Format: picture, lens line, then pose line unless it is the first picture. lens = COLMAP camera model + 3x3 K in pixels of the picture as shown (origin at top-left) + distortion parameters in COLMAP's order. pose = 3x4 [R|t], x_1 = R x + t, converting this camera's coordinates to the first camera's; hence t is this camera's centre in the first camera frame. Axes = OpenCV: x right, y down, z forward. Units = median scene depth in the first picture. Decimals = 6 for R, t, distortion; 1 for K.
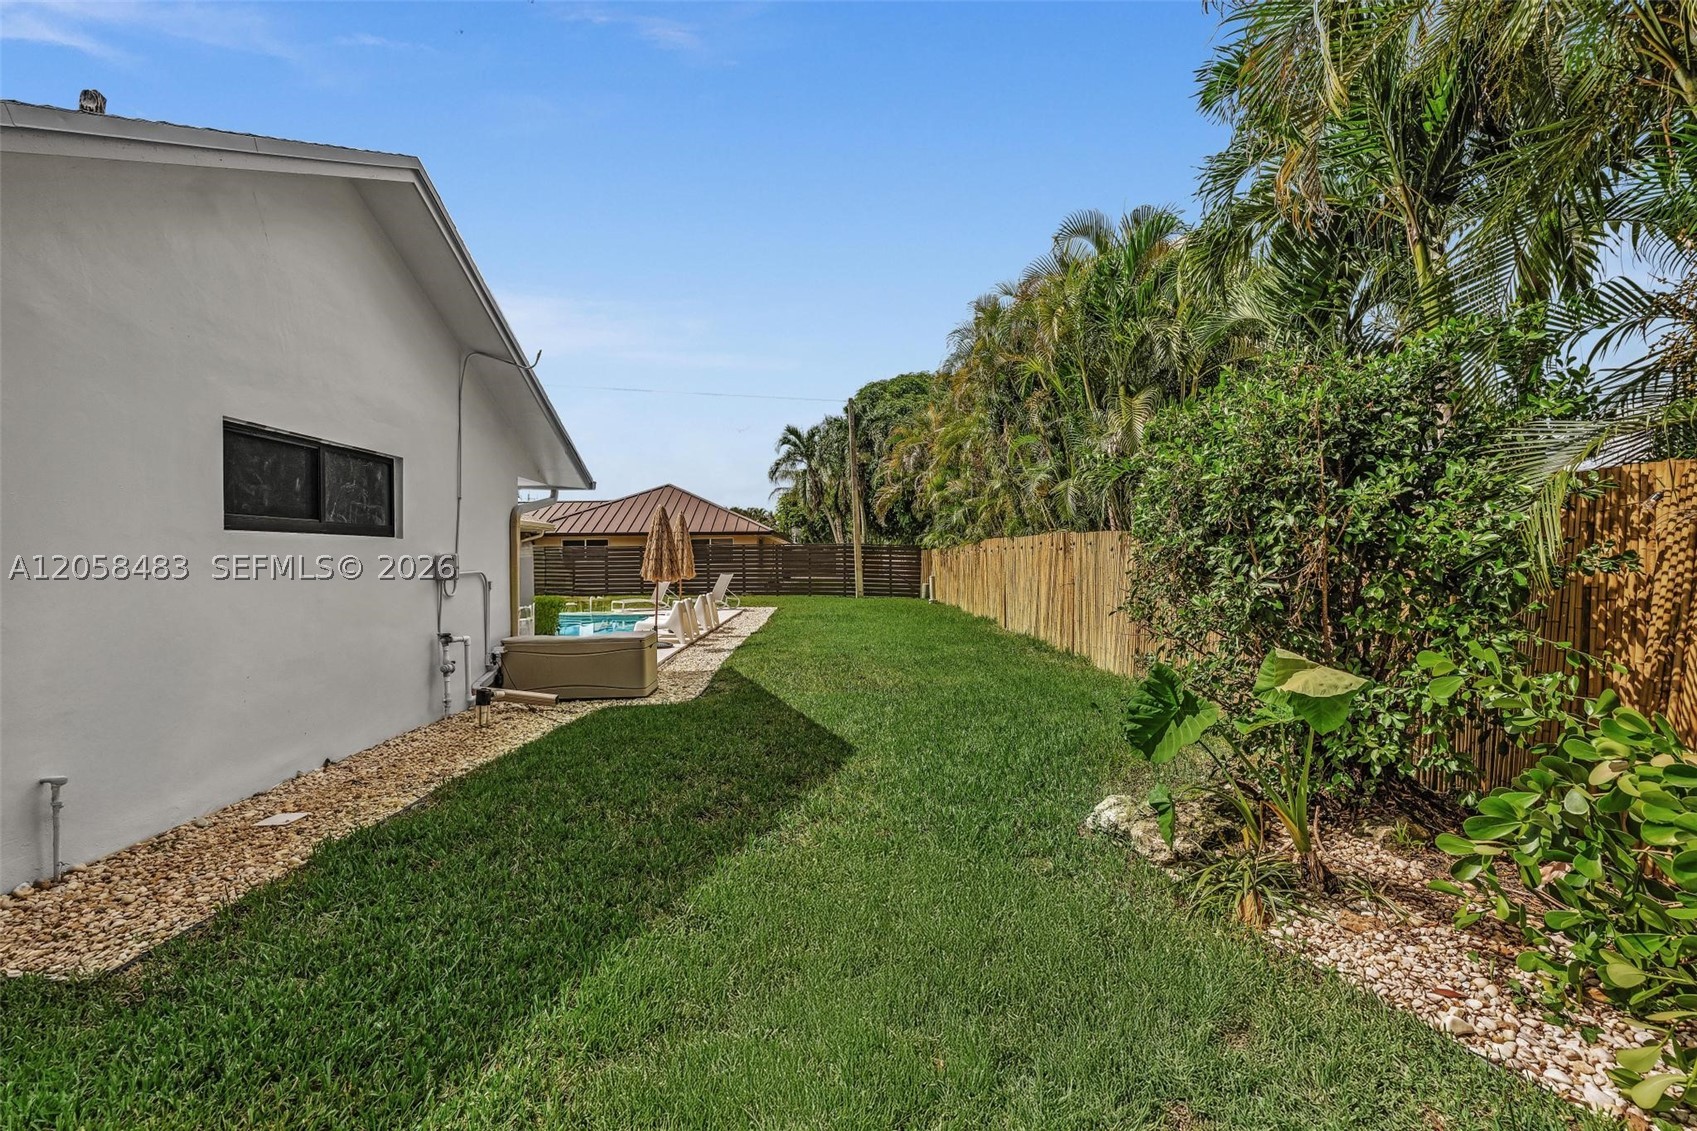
lens RADIAL K [[797.9, 0, 848.5], [0, 797.9, 565.5], [0, 0, 1]] dist [-0.000351, 0.000125]
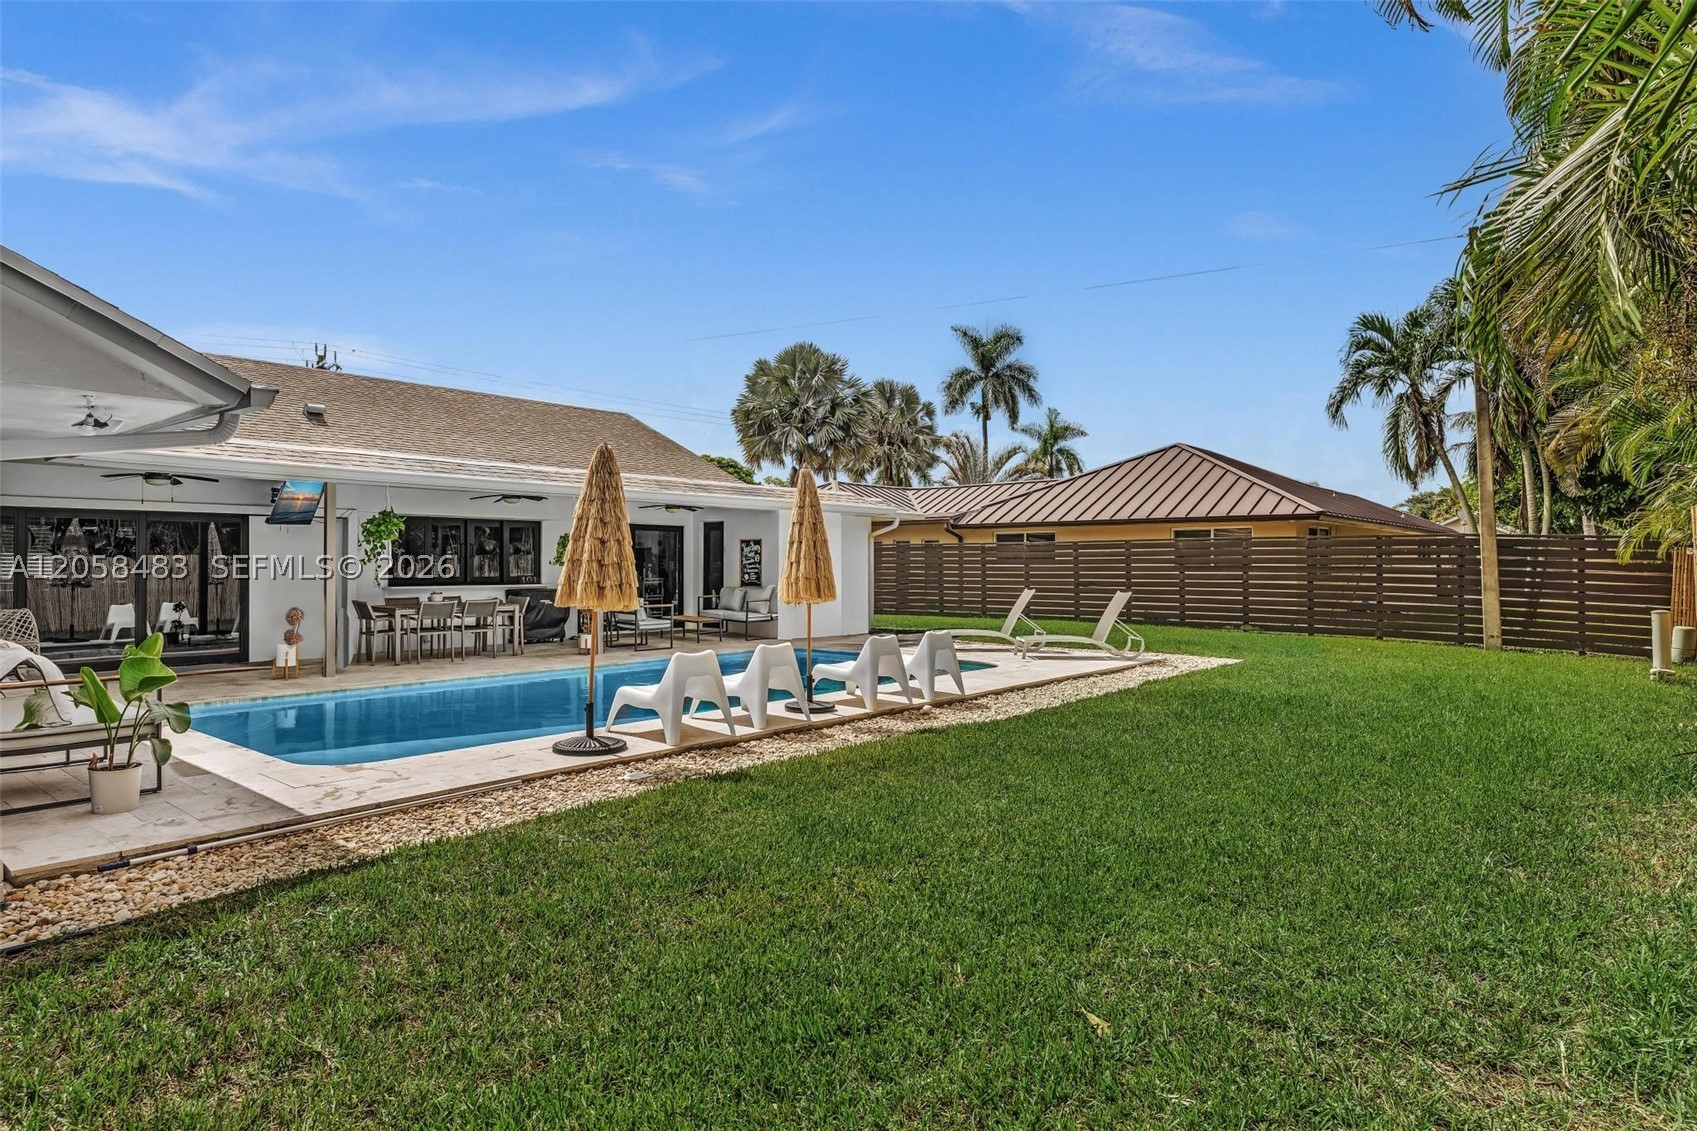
lens RADIAL K [[989.3, 0, 848.5], [0, 989.3, 565.5], [0, 0, 1]] dist [-0.002624, -0.000006]
pose [[0.648847, 0.013822, -0.760793, 0.213026], [-0.013893, 0.999884, 0.006317, -0.007370], [0.760792, 0.006470, 0.648964, 0.323090]]
